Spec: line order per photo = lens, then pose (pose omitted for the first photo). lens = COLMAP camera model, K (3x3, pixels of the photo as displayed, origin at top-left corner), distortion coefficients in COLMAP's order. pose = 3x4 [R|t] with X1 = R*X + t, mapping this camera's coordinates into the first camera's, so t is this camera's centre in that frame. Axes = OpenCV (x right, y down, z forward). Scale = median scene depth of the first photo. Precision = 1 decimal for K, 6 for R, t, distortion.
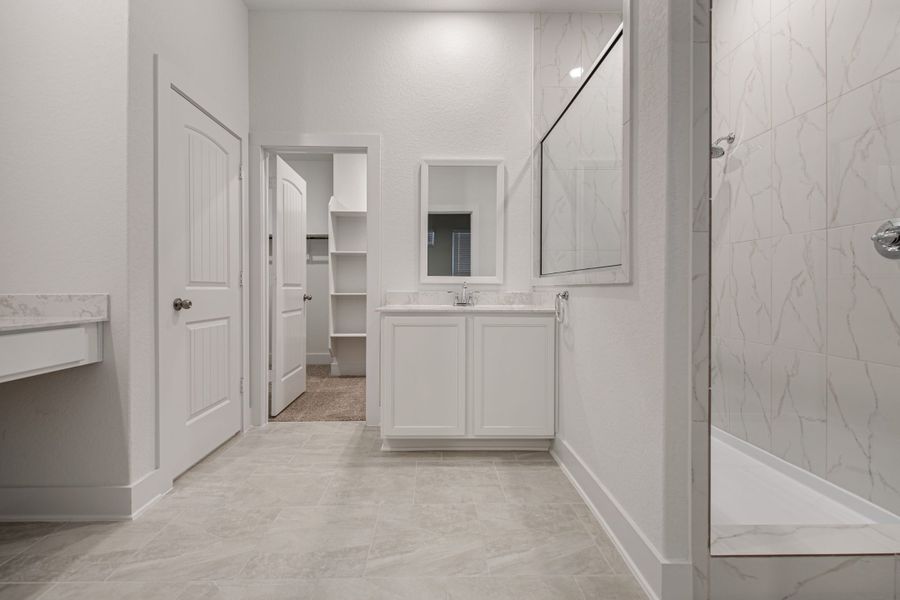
lens RADIAL K [[381.5, 0, 435.4], [0, 381.5, 299.2], [0, 0, 1]] dist [0.000988, -0.000651]
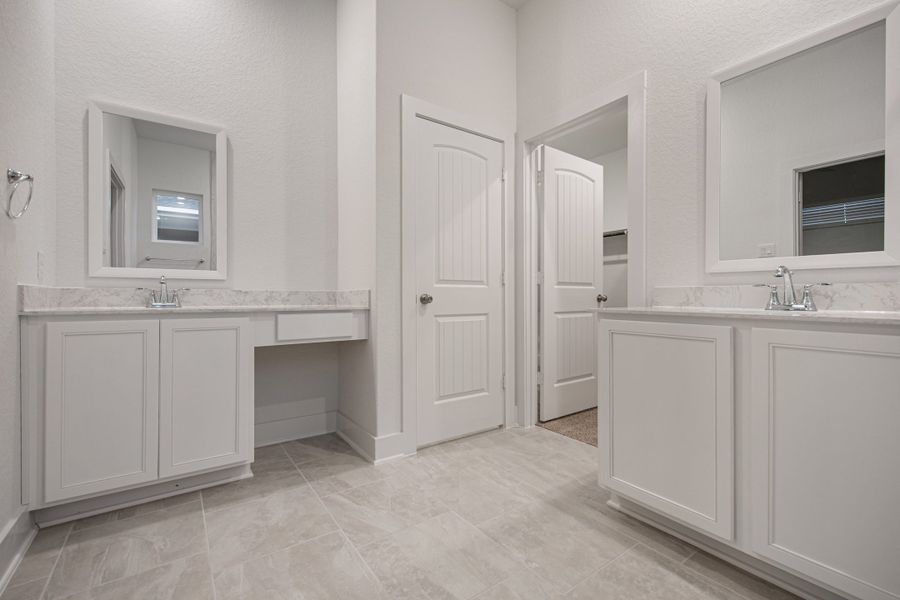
lens RADIAL K [[381.5, 0, 435.4], [0, 381.5, 299.2], [0, 0, 1]] dist [0.000988, -0.000651]
pose [[0.568142, 0.007132, -0.822900, 0.289934], [-0.020676, 0.999770, -0.005610, 0.018890], [0.822671, 0.020201, 0.568159, 0.332896]]
